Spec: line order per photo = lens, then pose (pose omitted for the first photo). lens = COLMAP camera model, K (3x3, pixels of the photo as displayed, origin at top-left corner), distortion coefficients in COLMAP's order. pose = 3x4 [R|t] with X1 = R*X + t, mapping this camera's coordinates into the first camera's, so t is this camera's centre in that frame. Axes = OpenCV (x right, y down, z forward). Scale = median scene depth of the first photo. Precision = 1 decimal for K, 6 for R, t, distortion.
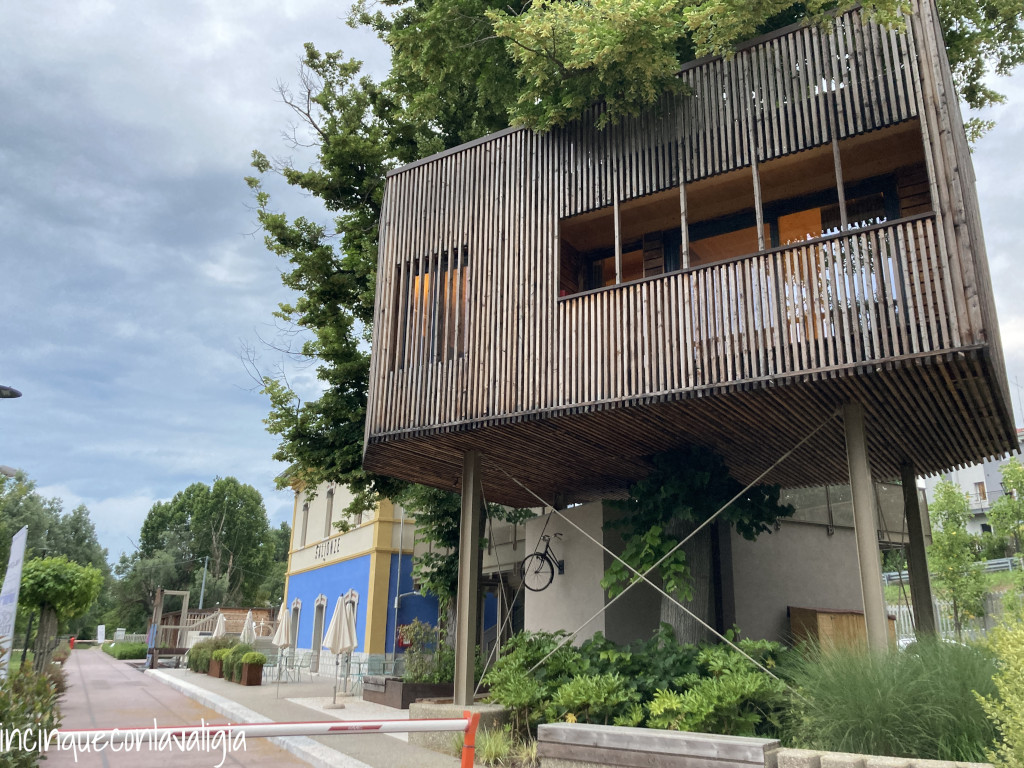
lens RADIAL K [[839.3, 0, 508.3], [0, 839.3, 380.7], [0, 0, 1]] dist [0.002348, 0.006302]
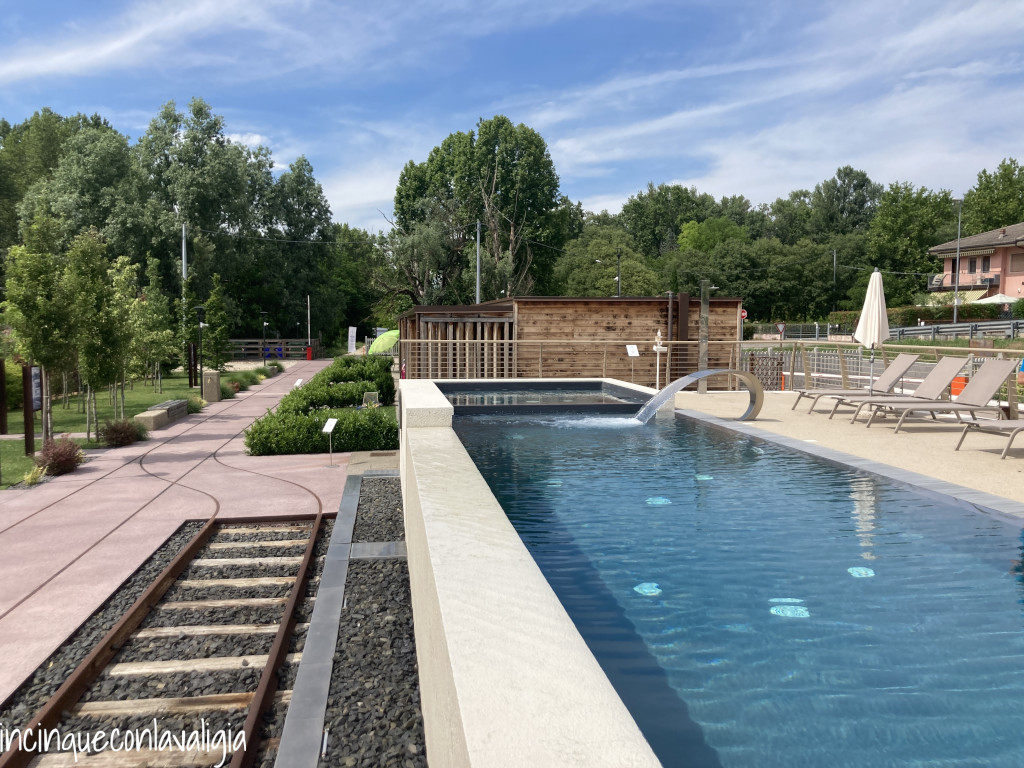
lens RADIAL K [[839.3, 0, 511.6], [0, 839.3, 383.6], [0, 0, 1]] dist [0.002348, 0.006302]
pose [[0.953115, 0.010977, -0.302408, -0.112711], [0.099098, 0.932914, 0.346195, 0.085287], [0.285921, -0.359931, 0.888087, 0.317354]]
